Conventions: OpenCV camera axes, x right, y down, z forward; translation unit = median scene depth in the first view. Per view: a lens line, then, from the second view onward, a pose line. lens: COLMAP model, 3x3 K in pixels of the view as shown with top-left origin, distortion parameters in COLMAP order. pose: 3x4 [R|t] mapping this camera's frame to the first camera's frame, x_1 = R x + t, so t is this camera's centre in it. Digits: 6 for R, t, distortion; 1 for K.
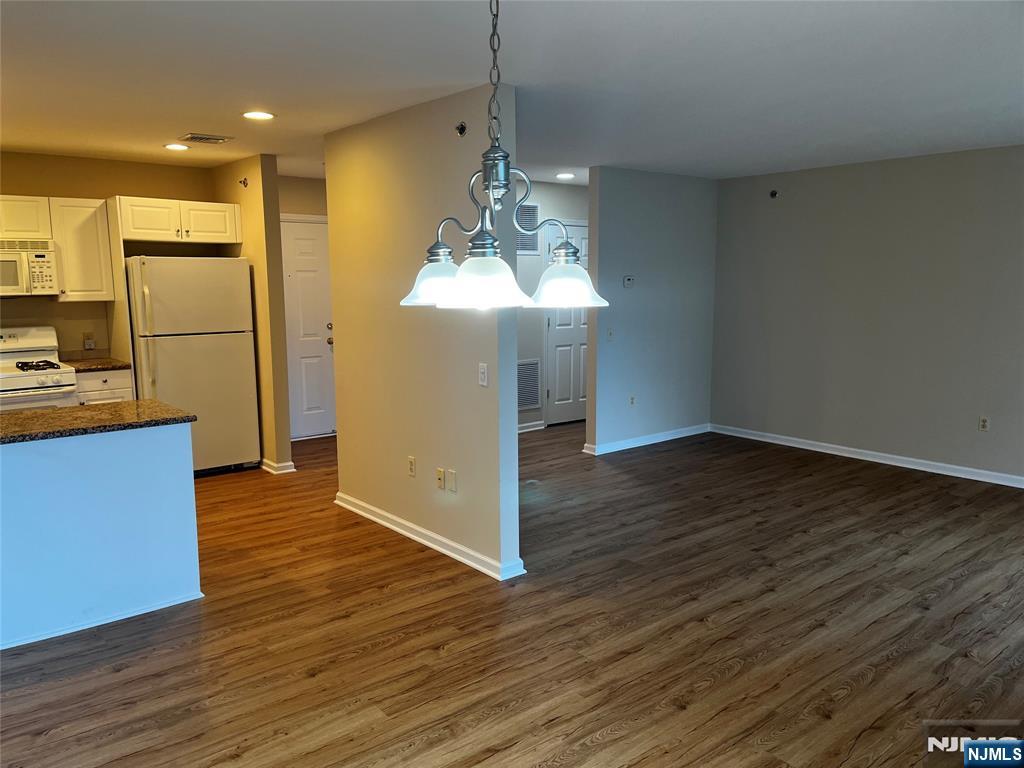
lens RADIAL K [[771.2, 0, 509.1], [0, 771.2, 387.5], [0, 0, 1]] dist [0.078422, -0.090568]
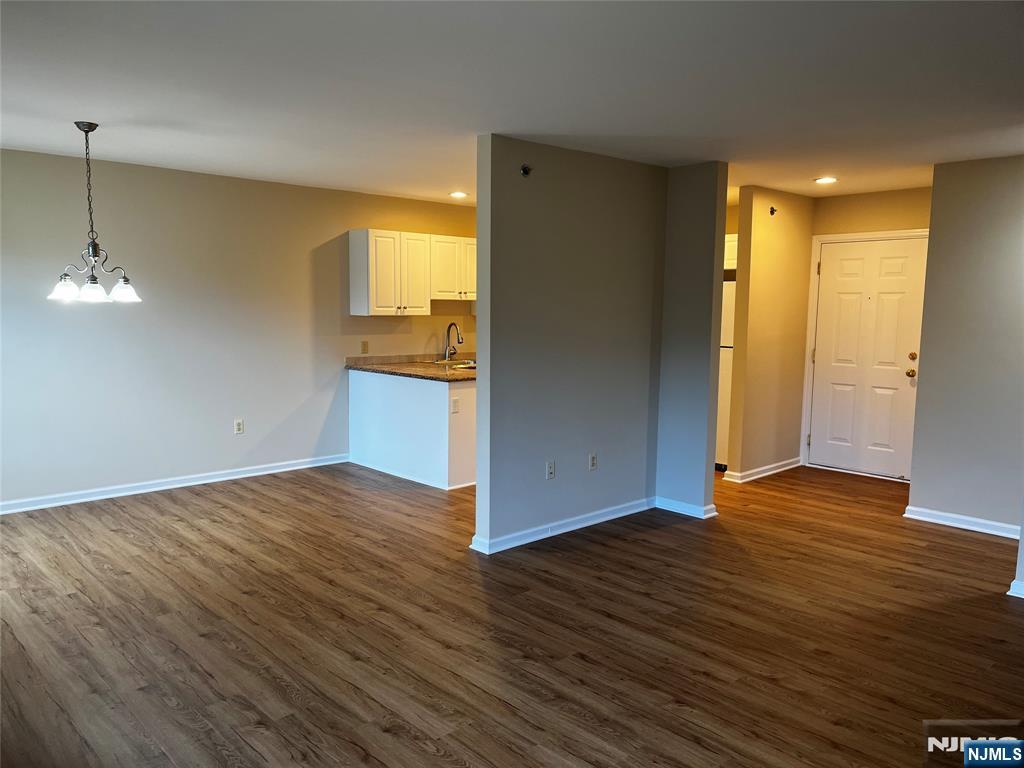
lens RADIAL K [[771.2, 0, 509.1], [0, 771.2, 387.5], [0, 0, 1]] dist [0.078422, -0.090568]
pose [[0.054723, 0.112695, -0.992122, 1.250046], [-0.149303, 0.983363, 0.103465, -0.138020], [0.987276, 0.142465, 0.070638, 1.019992]]
